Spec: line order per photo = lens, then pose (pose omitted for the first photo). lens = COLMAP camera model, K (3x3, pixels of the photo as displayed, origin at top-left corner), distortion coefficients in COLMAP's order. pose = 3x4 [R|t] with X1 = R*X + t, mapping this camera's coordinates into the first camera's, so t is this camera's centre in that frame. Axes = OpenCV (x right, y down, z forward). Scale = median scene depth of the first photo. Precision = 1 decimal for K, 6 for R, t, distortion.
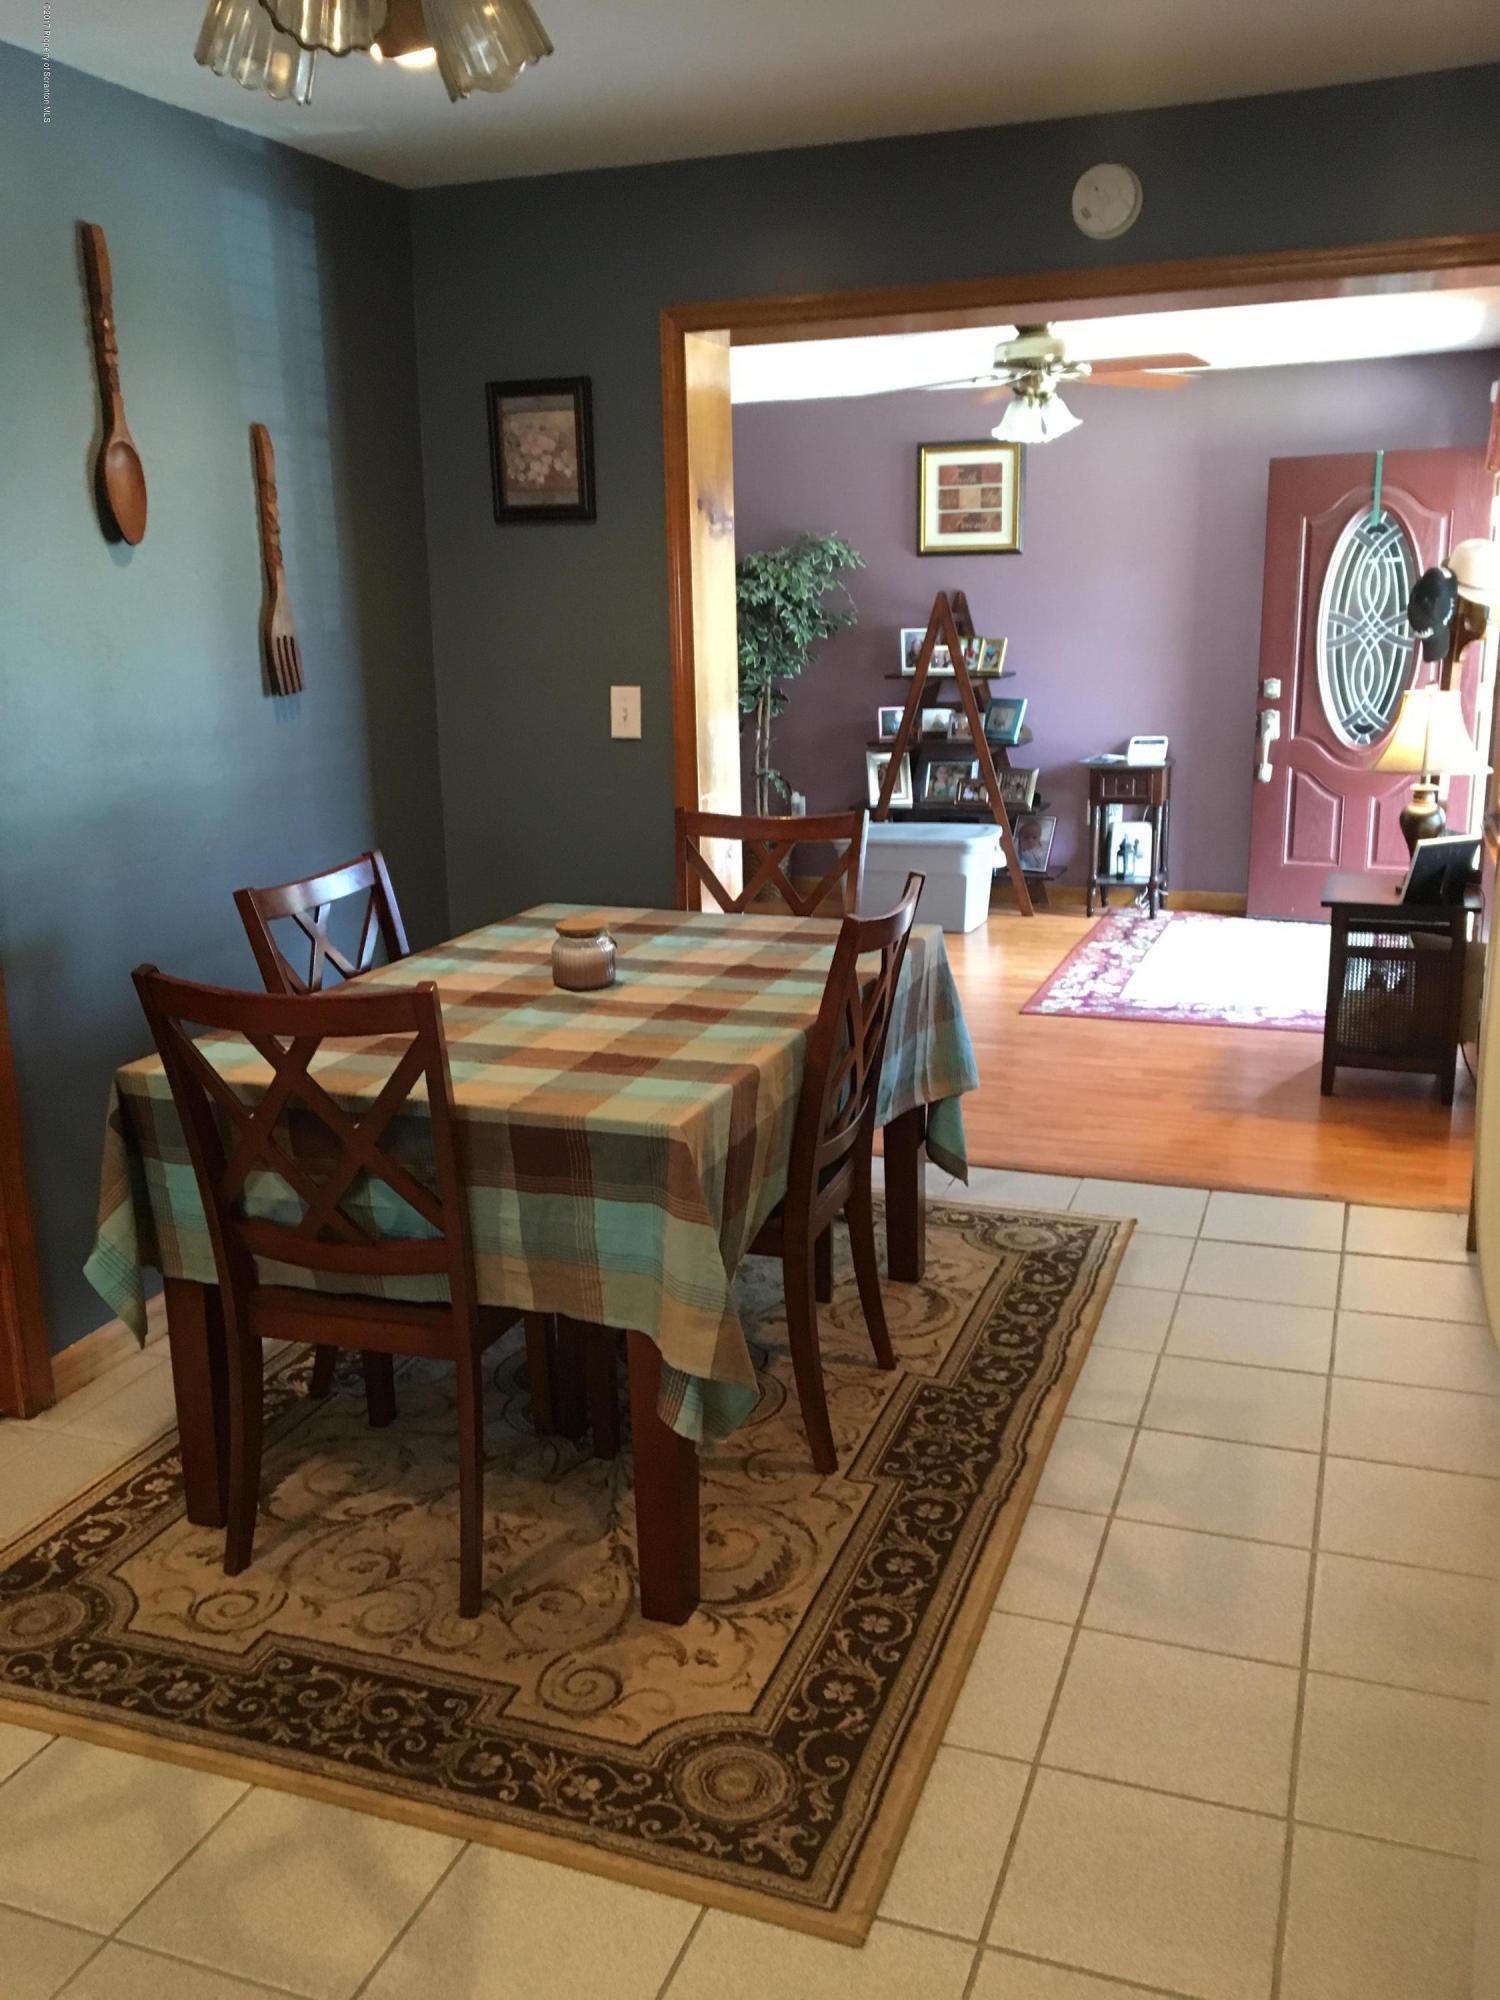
lens RADIAL K [[1677.1, 0, 737.9], [0, 1677.1, 1003.2], [0, 0, 1]] dist [0.083087, -0.107195]
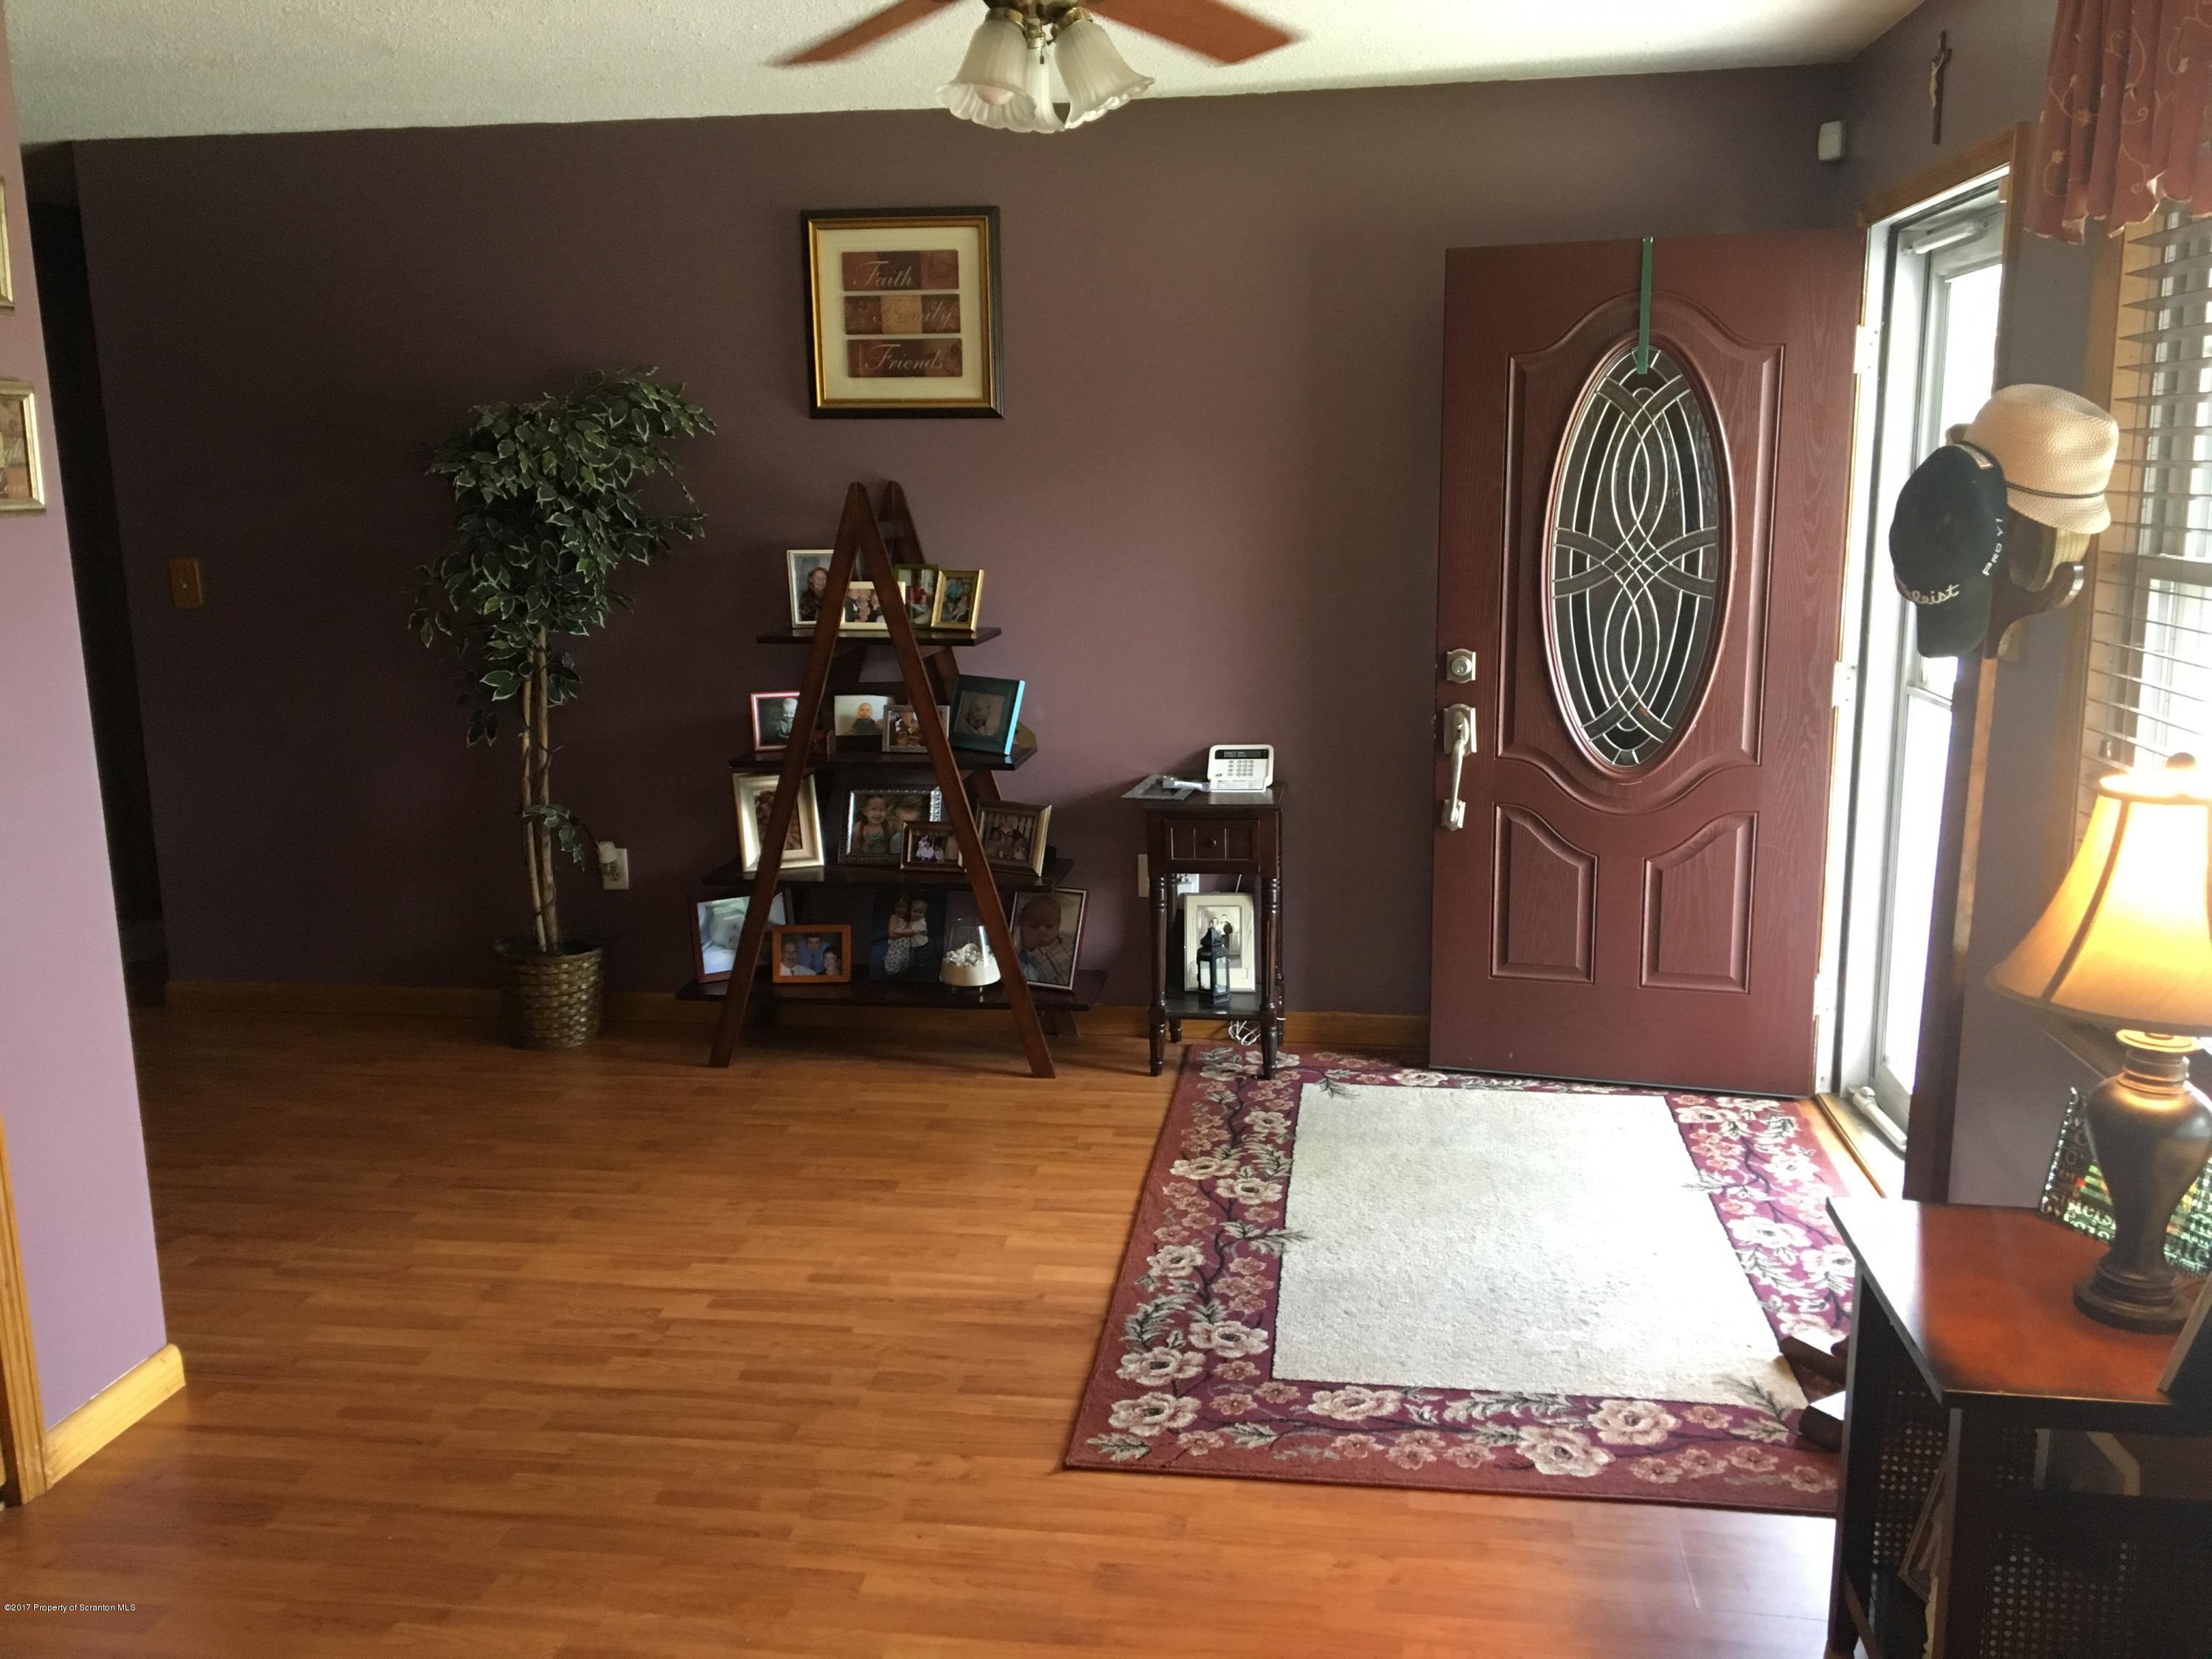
lens RADIAL K [[1854.9, 0, 1117.8], [0, 1854.9, 838.5], [0, 0, 1]] dist [0.083087, -0.107195]
pose [[0.972270, -0.035698, 0.231121, 0.059666], [0.046565, 0.998043, -0.041737, -0.101597], [-0.229179, 0.051342, 0.972029, 0.407691]]
